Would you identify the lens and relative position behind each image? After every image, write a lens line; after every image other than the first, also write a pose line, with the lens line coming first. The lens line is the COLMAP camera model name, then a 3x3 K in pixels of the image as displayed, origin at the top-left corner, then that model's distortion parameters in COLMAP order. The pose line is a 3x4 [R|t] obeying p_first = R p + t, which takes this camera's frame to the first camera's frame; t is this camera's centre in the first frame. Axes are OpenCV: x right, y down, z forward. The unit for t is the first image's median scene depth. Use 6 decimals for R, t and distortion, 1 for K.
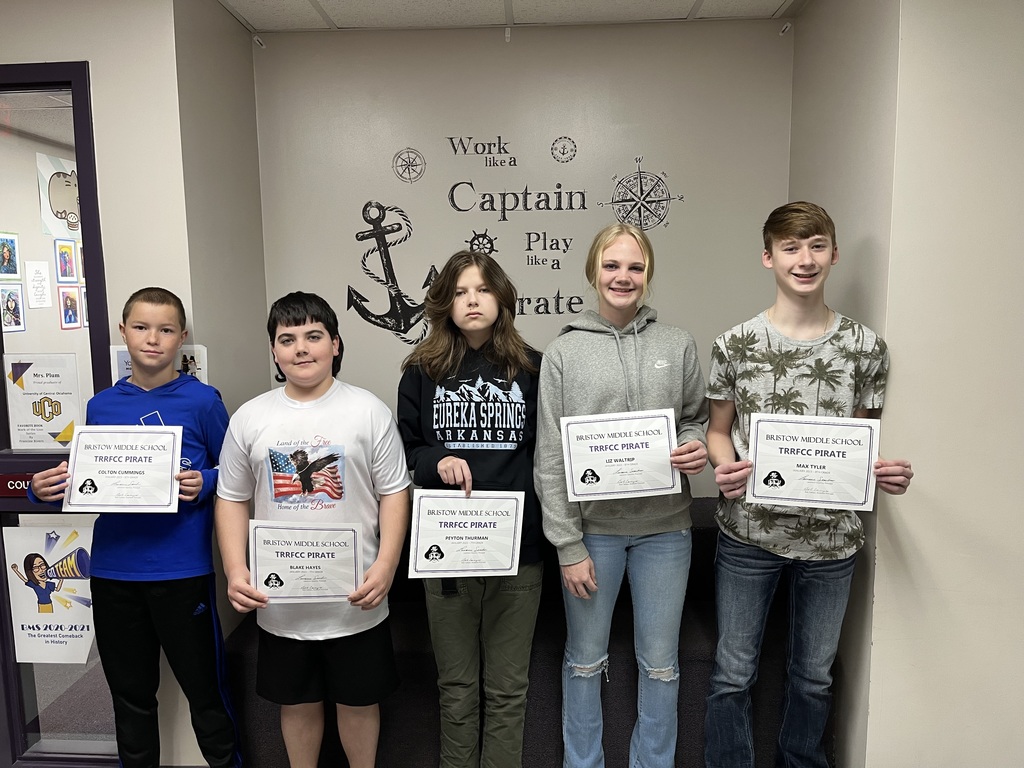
lens RADIAL K [[789.4, 0, 509.5], [0, 789.4, 389.0], [0, 0, 1]] dist [0.081085, -0.139208]
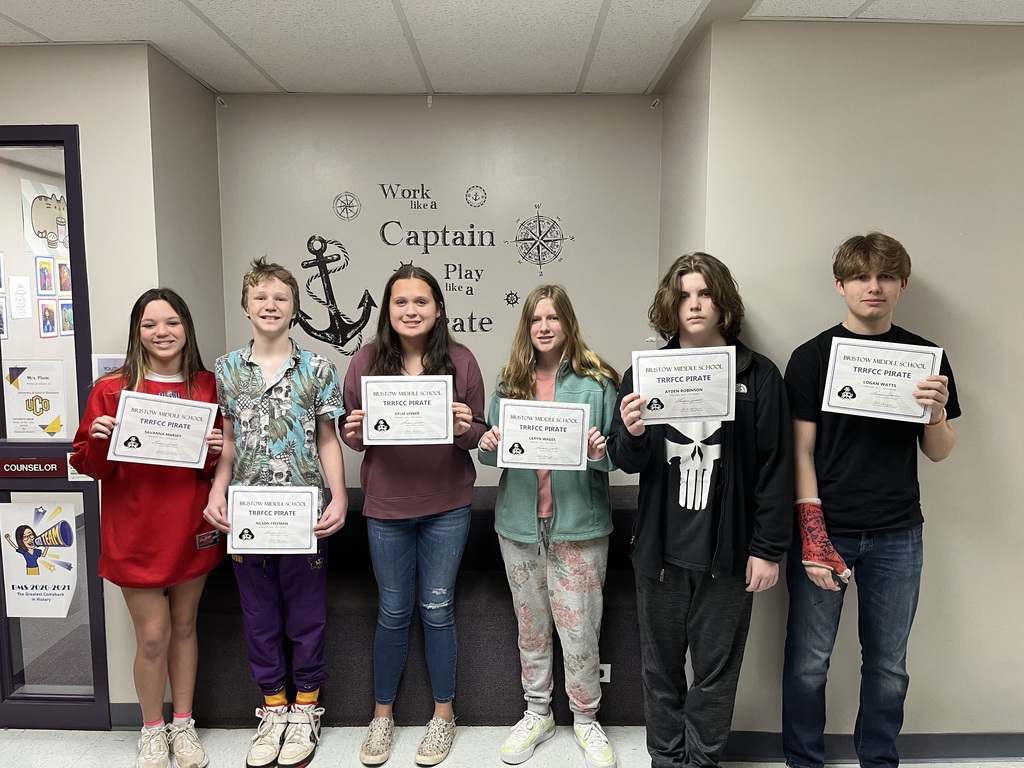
lens RADIAL K [[789.4, 0, 509.5], [0, 789.4, 389.0], [0, 0, 1]] dist [0.081085, -0.139208]
pose [[0.999325, 0.011162, 0.035003, 0.079406], [-0.010651, 0.999835, -0.014737, 0.008639], [-0.035162, 0.014354, 0.999279, -0.200425]]
